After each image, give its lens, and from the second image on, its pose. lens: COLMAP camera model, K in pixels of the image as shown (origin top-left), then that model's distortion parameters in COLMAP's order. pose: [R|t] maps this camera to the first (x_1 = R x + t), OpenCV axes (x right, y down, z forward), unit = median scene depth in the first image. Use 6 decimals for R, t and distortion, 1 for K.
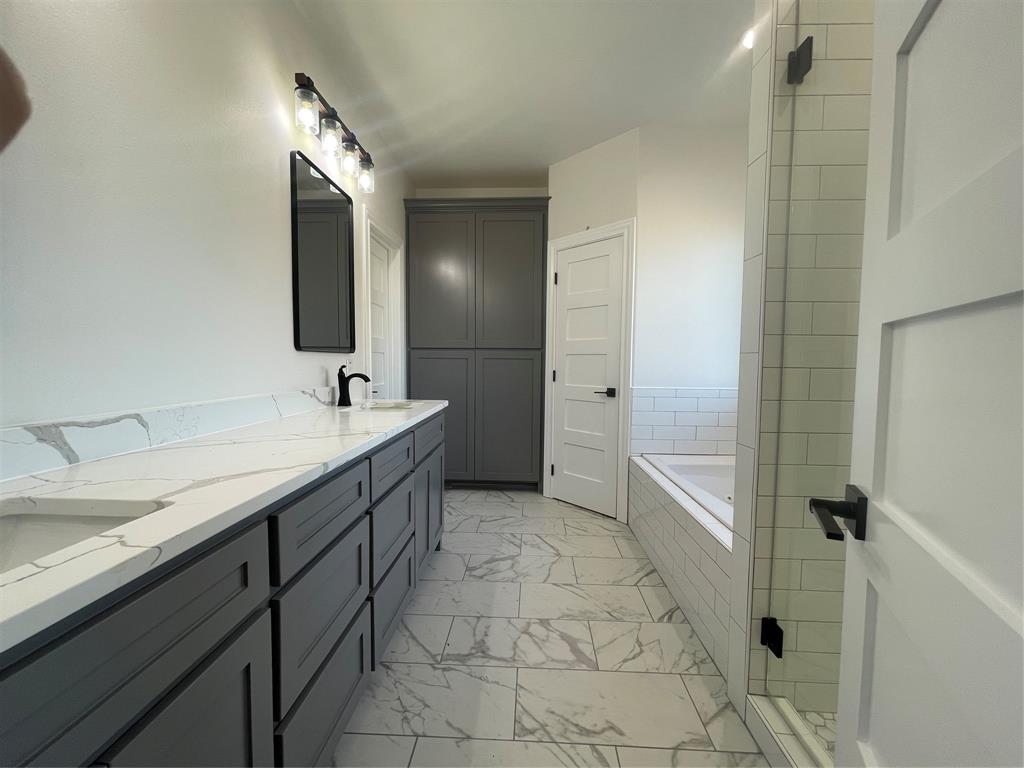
lens RADIAL K [[413.5, 0, 512.4], [0, 413.5, 384.9], [0, 0, 1]] dist [0.040954, 0.000096]
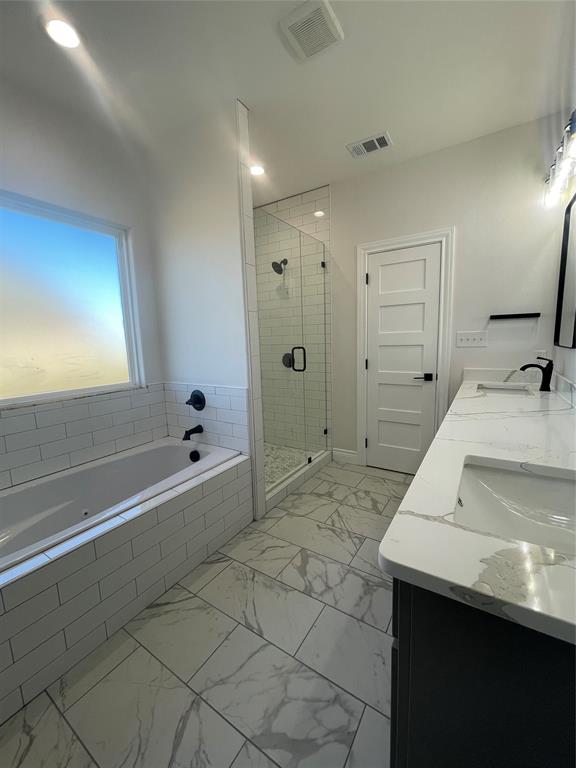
lens RADIAL K [[310.1, 0, 288.6], [0, 310.1, 381.3], [0, 0, 1]] dist [0.040954, 0.000096]
pose [[-0.859934, -0.056749, 0.507241, -0.306832], [0.044879, 0.981544, 0.185897, -0.188687], [-0.508428, 0.182624, -0.841516, 1.740479]]
